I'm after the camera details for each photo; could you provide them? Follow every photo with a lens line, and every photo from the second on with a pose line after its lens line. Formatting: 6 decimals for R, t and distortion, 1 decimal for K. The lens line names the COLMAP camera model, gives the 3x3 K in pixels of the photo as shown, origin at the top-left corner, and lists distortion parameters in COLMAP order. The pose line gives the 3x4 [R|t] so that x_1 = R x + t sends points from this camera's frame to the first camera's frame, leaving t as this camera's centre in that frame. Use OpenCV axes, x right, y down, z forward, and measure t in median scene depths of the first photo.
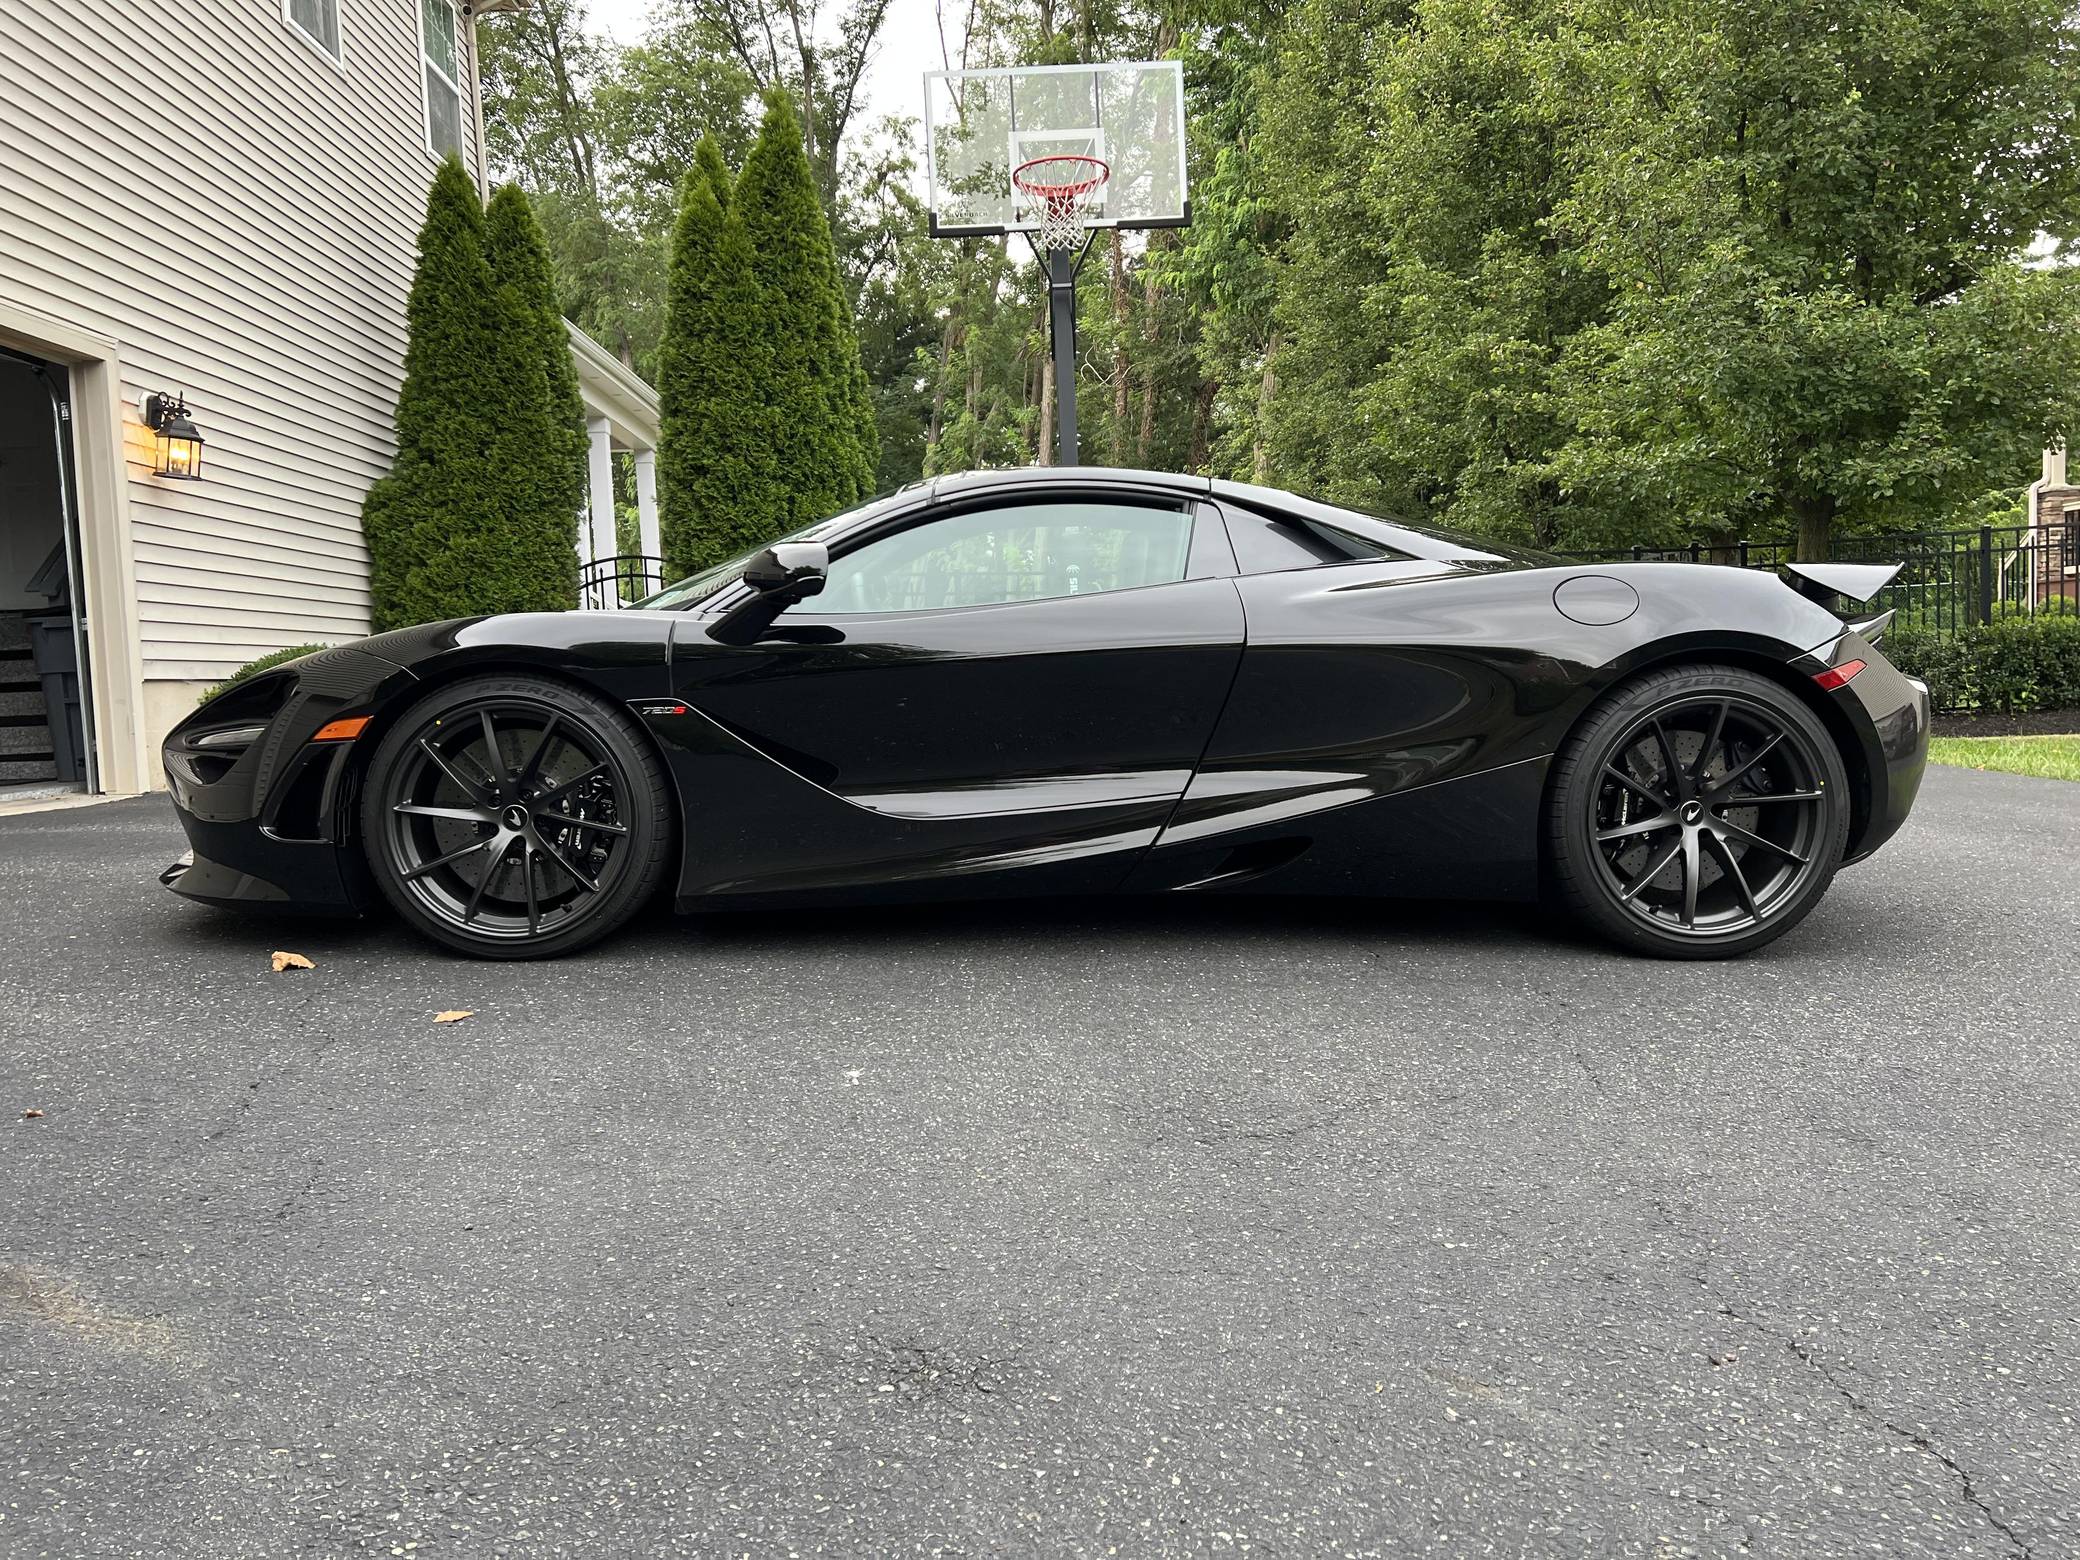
lens RADIAL K [[1557.6, 0, 1044.4], [0, 1557.6, 778.7], [0, 0, 1]] dist [0.055953, -0.051391]
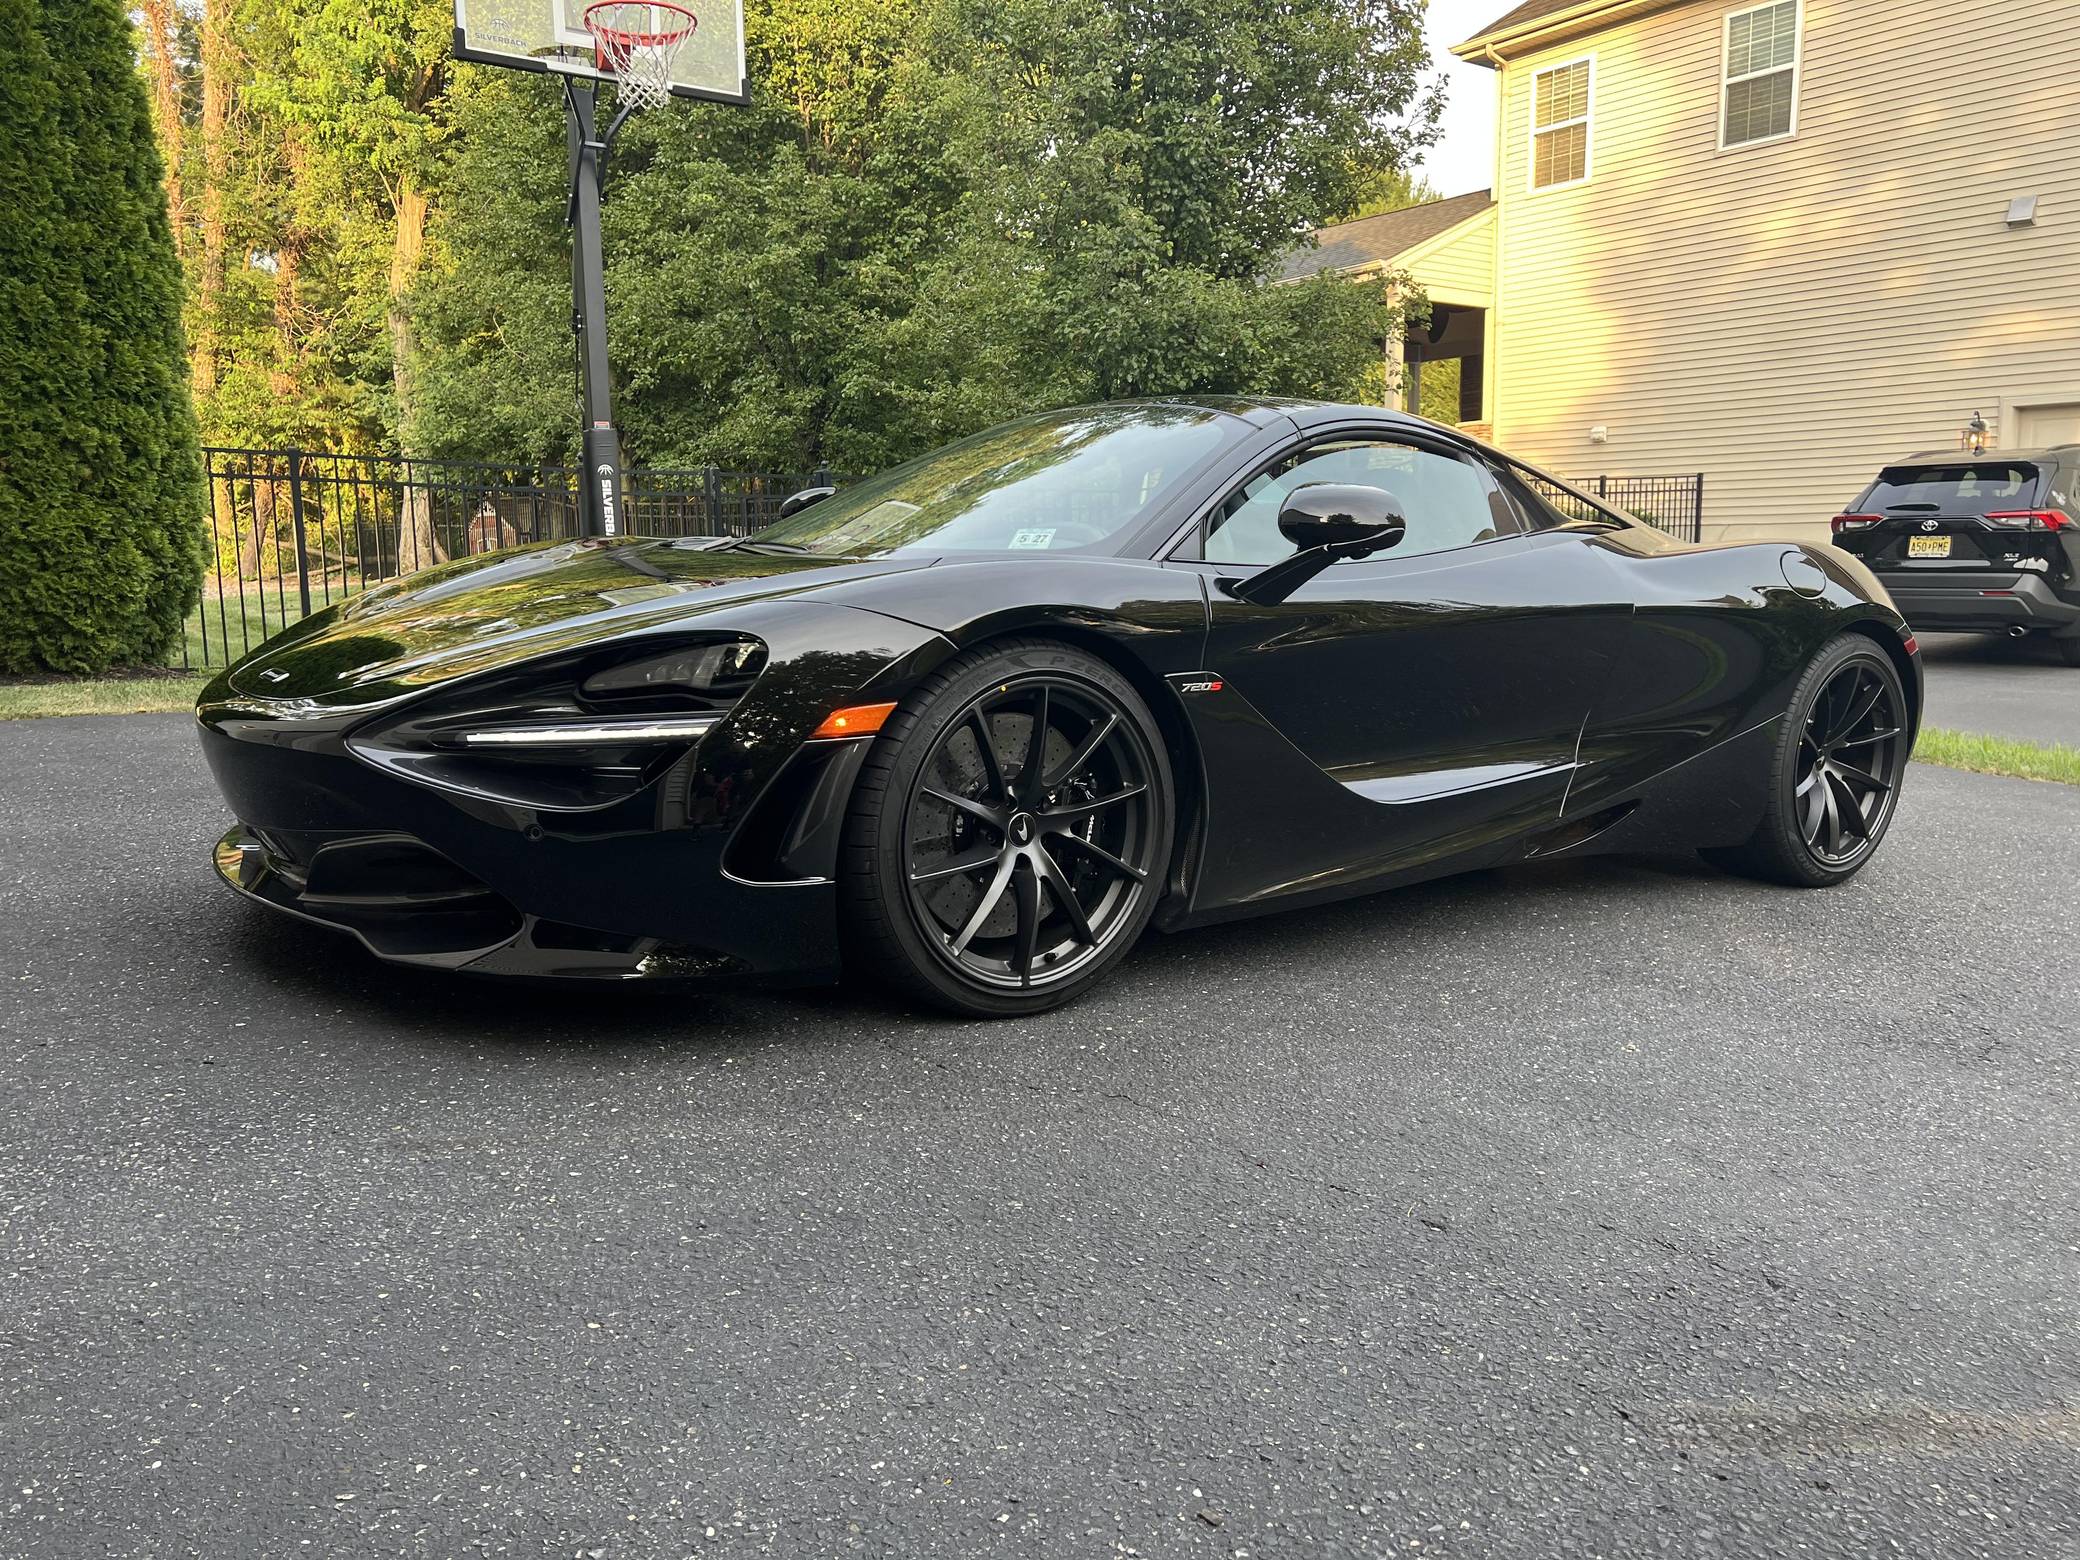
lens RADIAL K [[1557.4, 0, 1045.6], [0, 1557.4, 761.2], [0, 0, 1]] dist [0.055352, -0.047745]
pose [[0.816960, -0.044903, 0.574944, -0.254020], [0.014611, 0.998256, 0.057201, -0.014769], [-0.576509, -0.038330, 0.816191, 0.101515]]
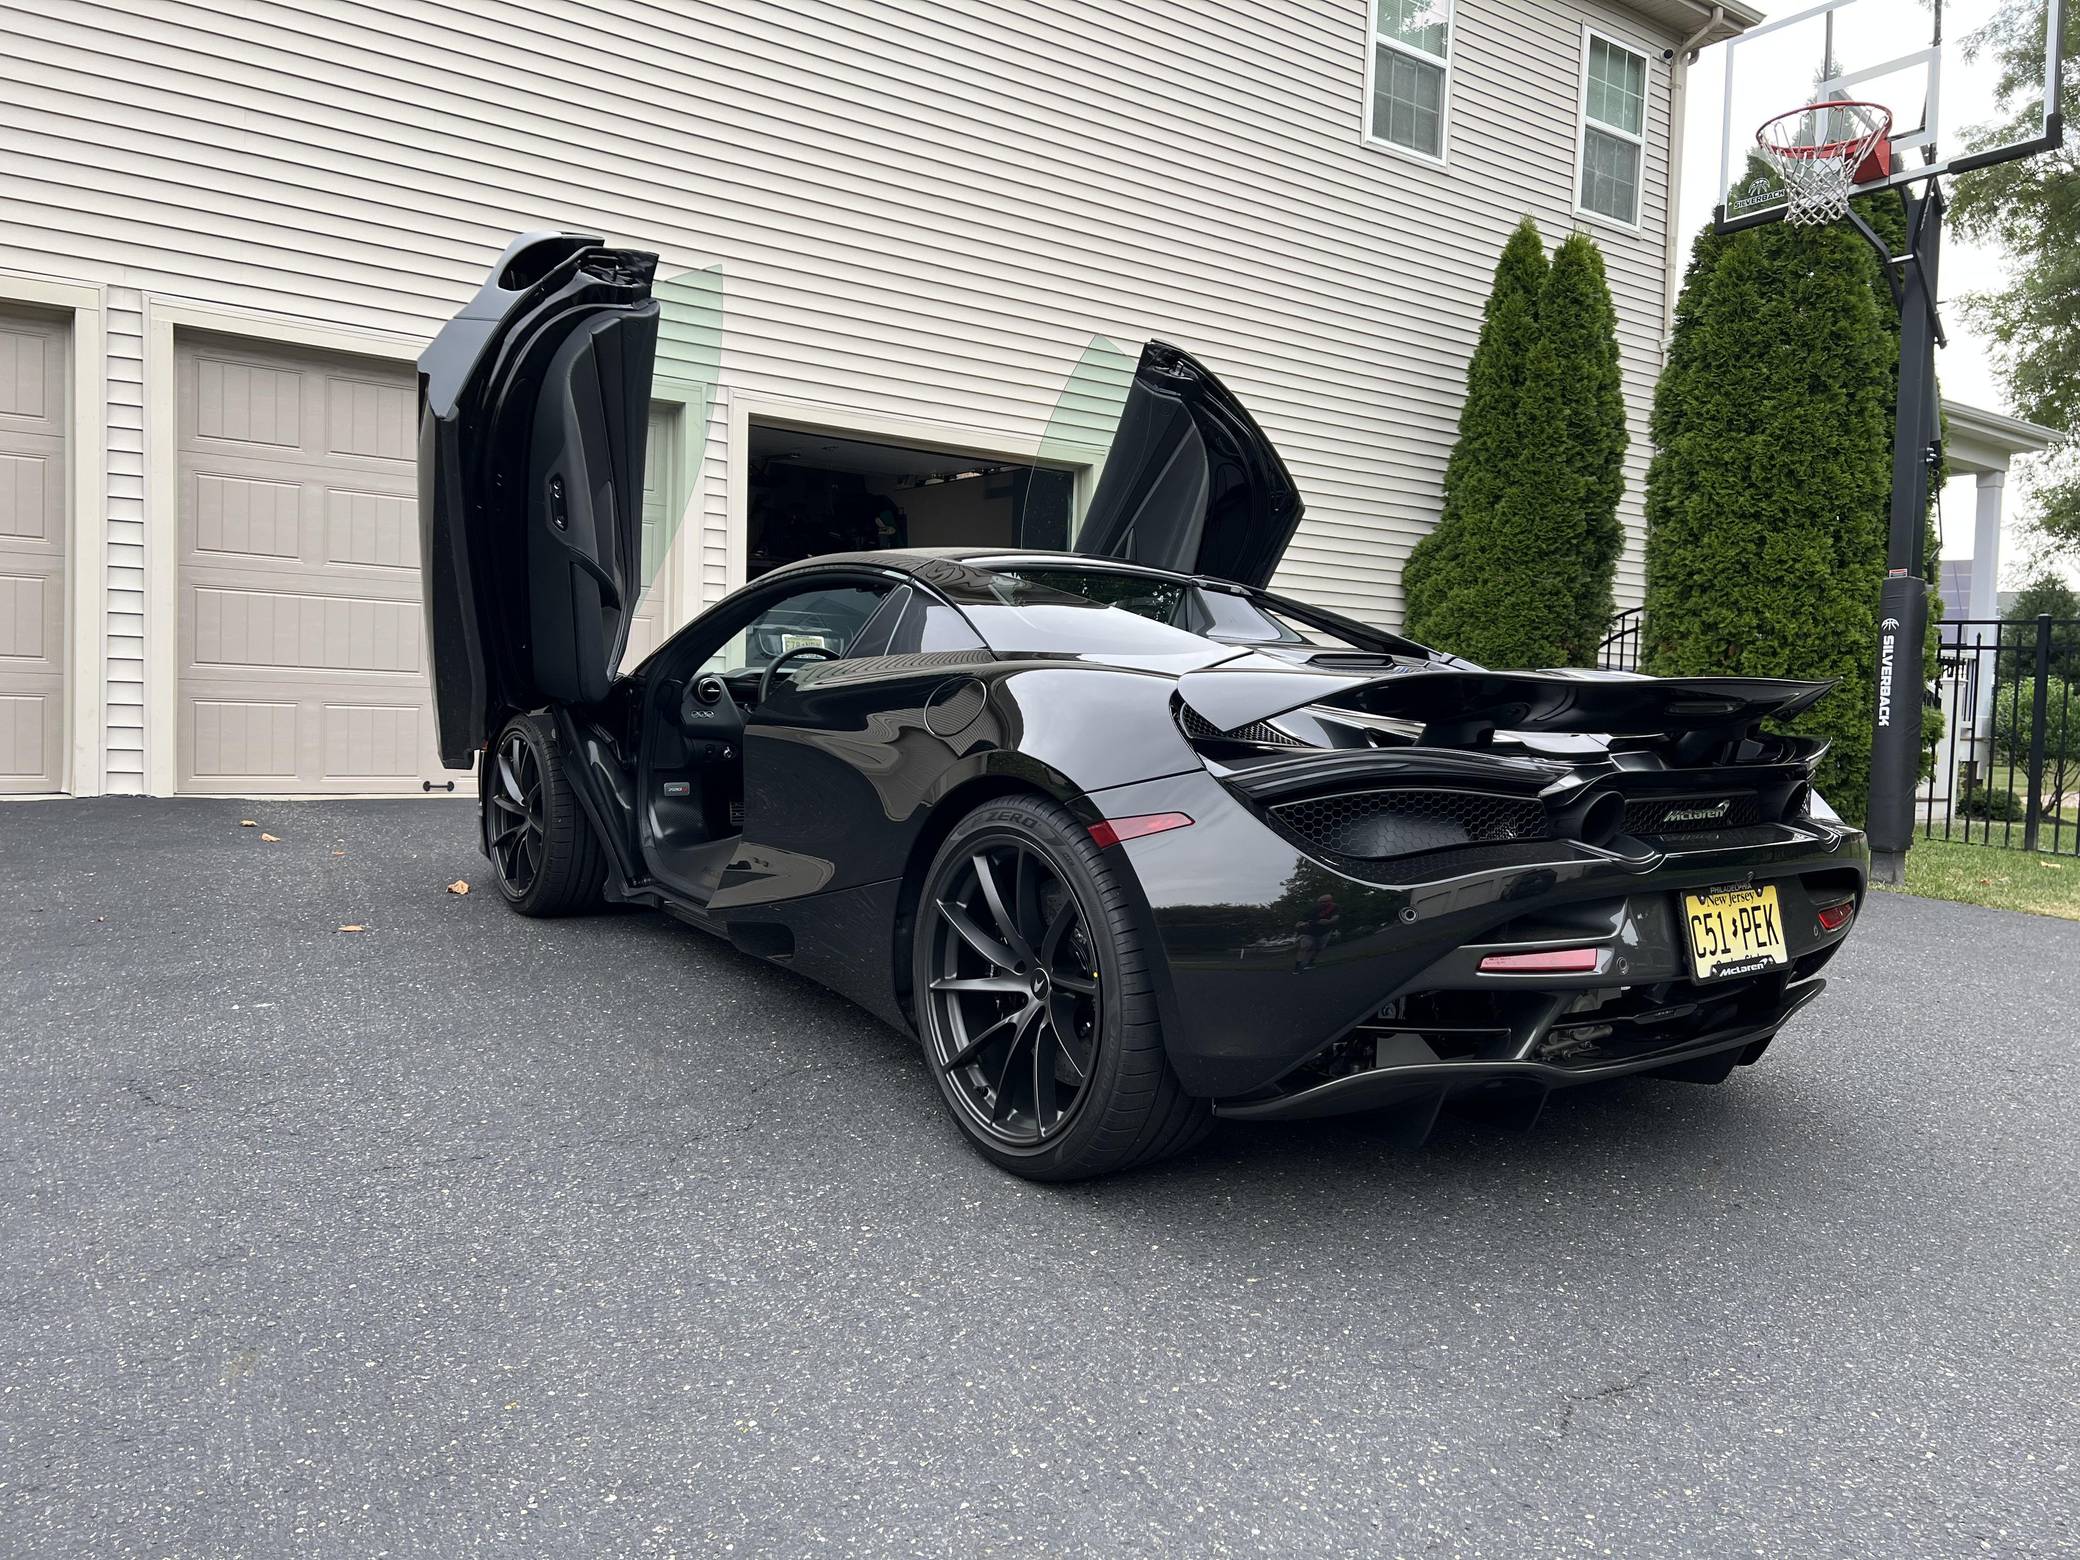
lens RADIAL K [[1554.0, 0, 1035.7], [0, 1554.0, 777.6], [0, 0, 1]] dist [0.059529, -0.048469]
pose [[0.552939, 0.093000, -0.828016, 0.367172], [-0.110550, 0.993154, 0.037723, -0.037936], [0.825856, 0.070678, 0.559434, 0.197448]]
